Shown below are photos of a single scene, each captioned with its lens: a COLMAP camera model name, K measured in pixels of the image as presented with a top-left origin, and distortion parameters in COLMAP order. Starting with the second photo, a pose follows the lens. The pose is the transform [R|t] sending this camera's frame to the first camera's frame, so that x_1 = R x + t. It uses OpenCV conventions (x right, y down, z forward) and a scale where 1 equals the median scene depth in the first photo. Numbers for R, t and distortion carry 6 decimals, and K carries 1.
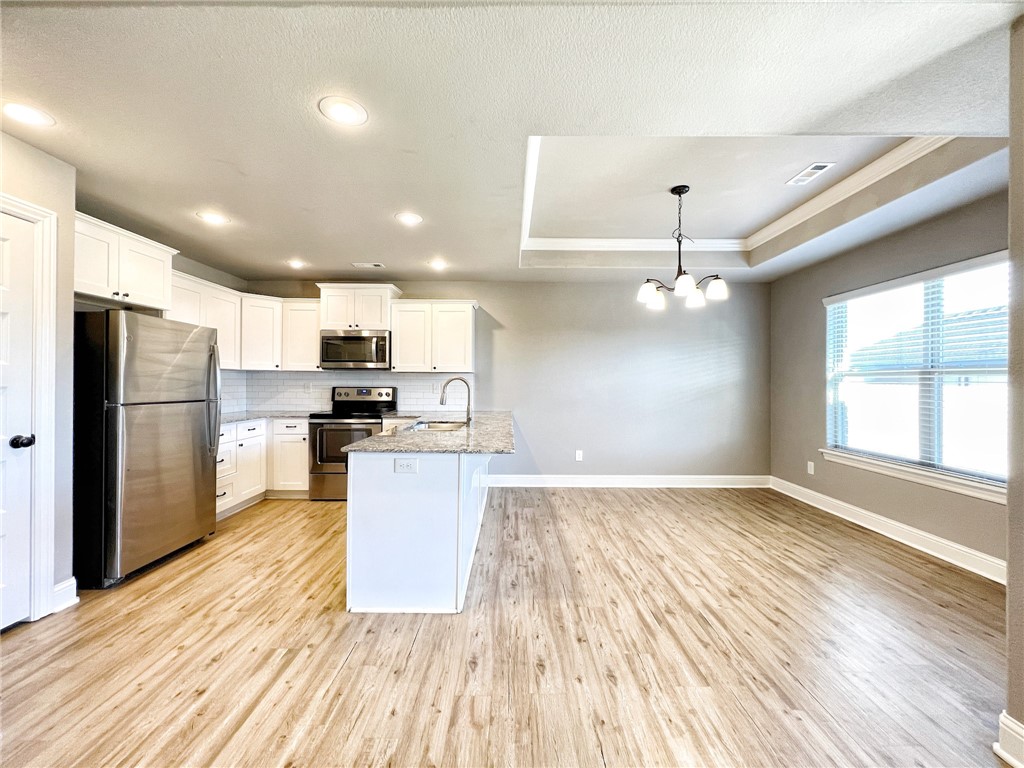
lens RADIAL K [[410.7, 0, 510.0], [0, 410.7, 381.6], [0, 0, 1]] dist [-0.003962, 0.001245]
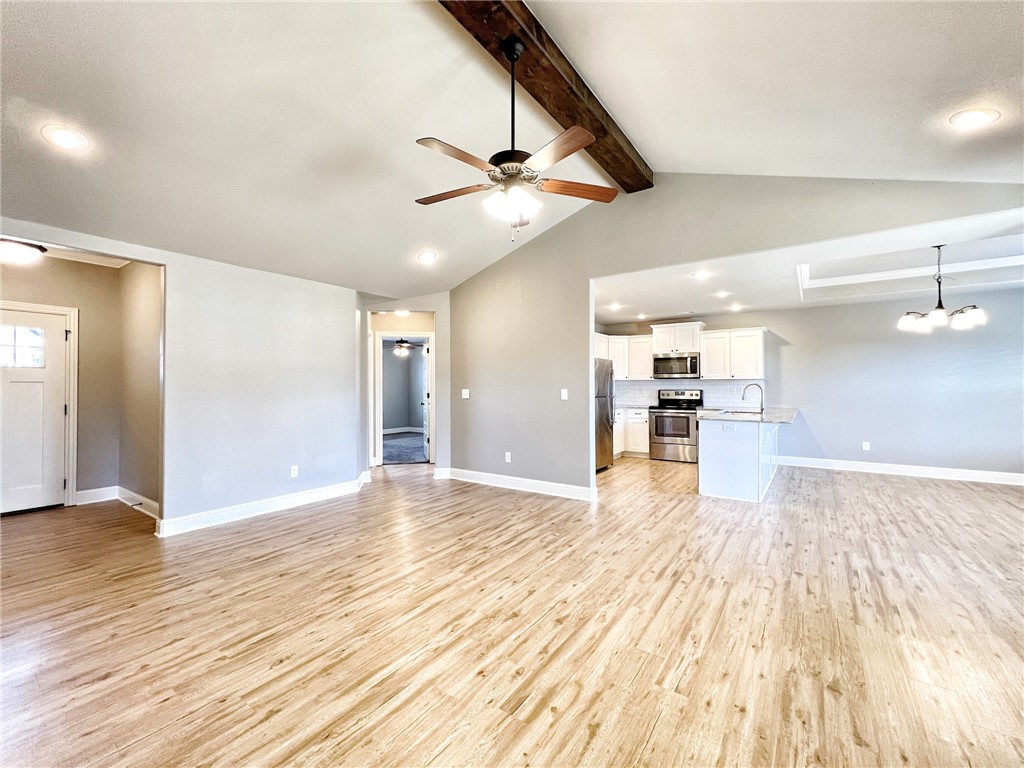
lens RADIAL K [[435.9, 0, 507.4], [0, 435.9, 374.6], [0, 0, 1]] dist [-0.003016, 0.002258]
pose [[0.816774, -0.020562, -0.576591, 0.069315], [0.004460, 0.999560, -0.029327, 0.002252], [0.576940, 0.021382, 0.816507, -0.942447]]
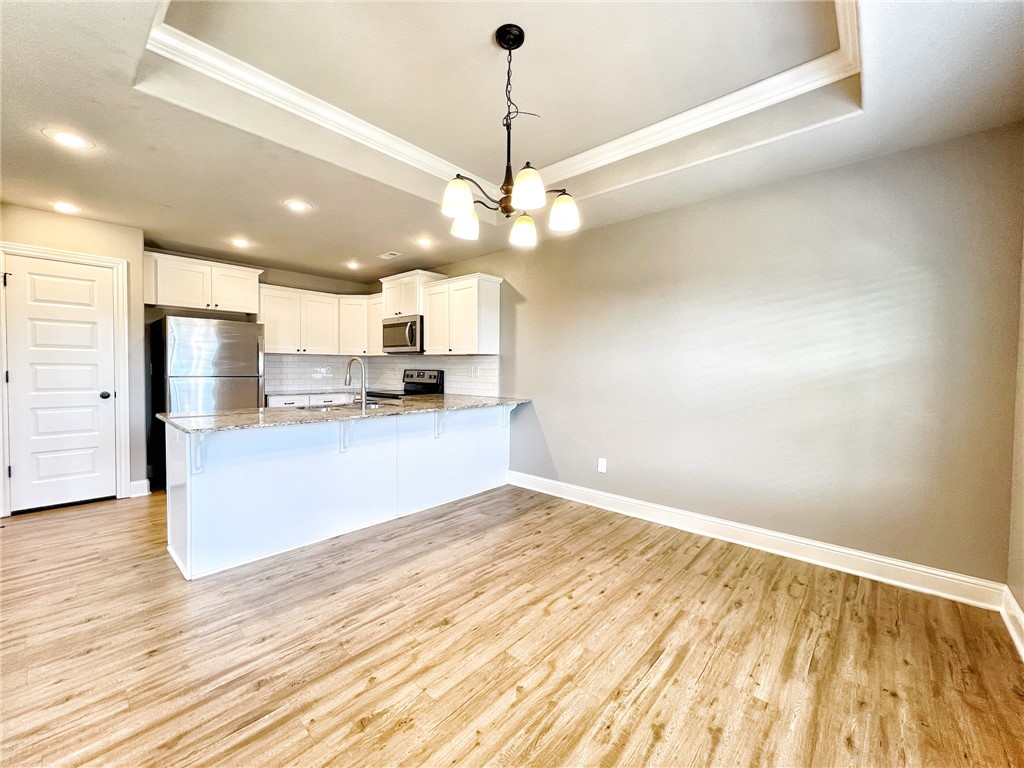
lens RADIAL K [[410.7, 0, 506.6], [0, 410.7, 380.4], [0, 0, 1]] dist [-0.003962, 0.001245]
pose [[0.746739, 0.022903, -0.664722, 0.744372], [-0.005760, 0.999592, 0.027970, 0.014283], [0.665092, -0.017057, 0.746567, 0.493170]]
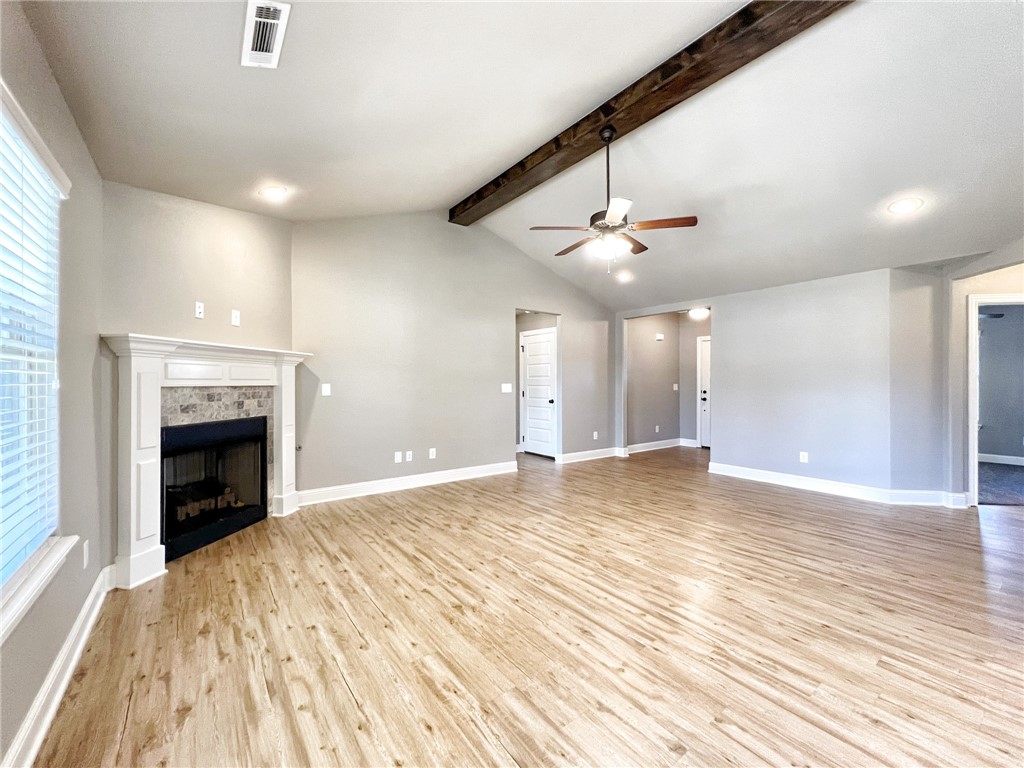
lens RADIAL K [[410.7, 0, 513.0], [0, 410.7, 381.6], [0, 0, 1]] dist [-0.003962, 0.001245]
pose [[-0.794942, -0.007133, -0.606644, 0.828744], [-0.007594, 0.999970, -0.001807, 0.008512], [0.606638, 0.003171, -0.794972, 1.802110]]
